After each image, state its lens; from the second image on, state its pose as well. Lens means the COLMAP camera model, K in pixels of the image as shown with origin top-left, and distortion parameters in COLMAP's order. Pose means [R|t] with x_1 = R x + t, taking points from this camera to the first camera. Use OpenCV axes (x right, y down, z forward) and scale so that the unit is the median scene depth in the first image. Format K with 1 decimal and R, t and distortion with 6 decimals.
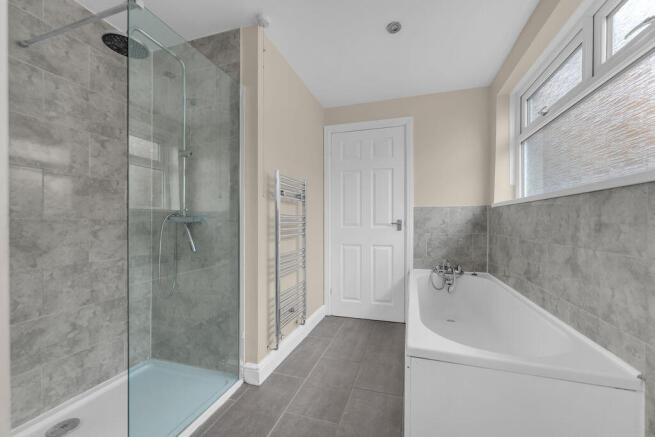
lens RADIAL K [[265.1, 0, 327.2], [0, 265.1, 221.4], [0, 0, 1]] dist [0.000707, 0.000083]
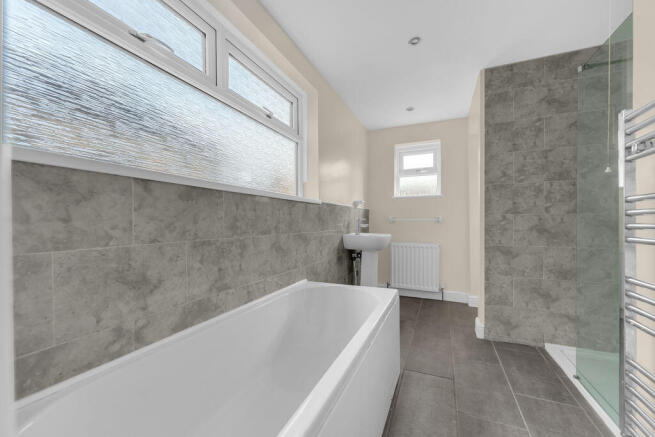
lens RADIAL K [[265.1, 0, 327.2], [0, 265.1, 221.4], [0, 0, 1]] dist [0.000707, 0.000083]
pose [[-0.994507, 0.003175, 0.104622, 0.581946], [0.002664, 0.999984, -0.005030, 0.039576], [-0.104636, -0.004724, -0.994499, 2.782087]]
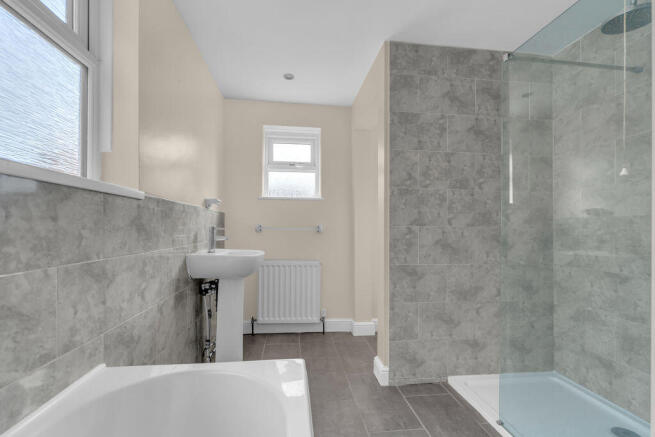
lens RADIAL K [[295.9, 0, 327.3], [0, 295.9, 230.2], [0, 0, 1]] dist [-0.002044, -0.000312]
pose [[-0.907337, -0.007417, -0.420339, 0.686398], [-0.009764, 0.999946, 0.003430, 0.001841], [0.420292, 0.007216, -0.907360, 2.027112]]
